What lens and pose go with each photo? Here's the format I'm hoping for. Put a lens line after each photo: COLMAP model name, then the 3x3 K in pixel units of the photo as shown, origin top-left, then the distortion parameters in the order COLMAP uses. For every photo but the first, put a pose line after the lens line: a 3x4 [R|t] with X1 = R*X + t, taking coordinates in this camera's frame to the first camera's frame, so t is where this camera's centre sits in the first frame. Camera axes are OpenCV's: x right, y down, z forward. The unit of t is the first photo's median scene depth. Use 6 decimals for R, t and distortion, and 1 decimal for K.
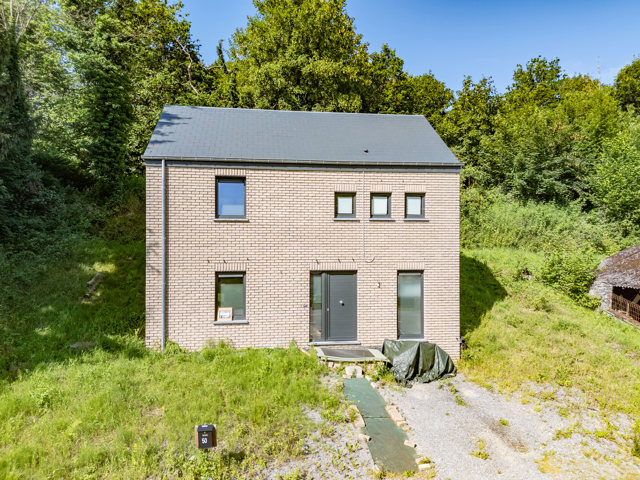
lens RADIAL K [[471.3, 0, 318.3], [0, 471.3, 236.3], [0, 0, 1]] dist [0.053031, -0.027215]
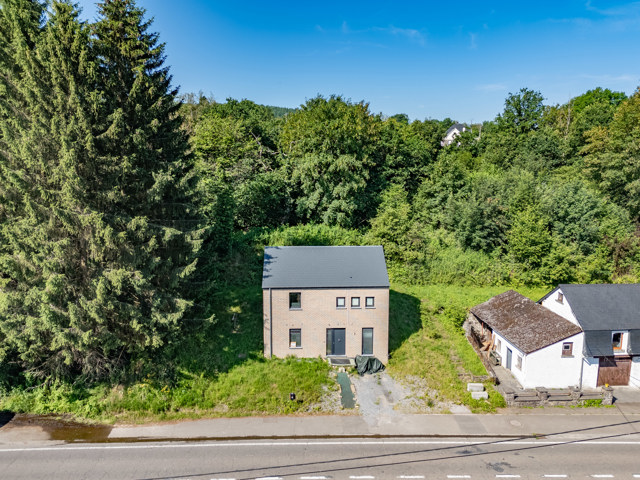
lens RADIAL K [[446.8, 0, 317.9], [0, 446.8, 235.2], [0, 0, 1]] dist [0.053132, -0.014377]
pose [[0.995900, 0.010154, -0.089885, 0.148903], [0.002006, 0.990956, 0.134172, -0.749955], [0.090434, -0.133802, 0.986873, -1.310491]]
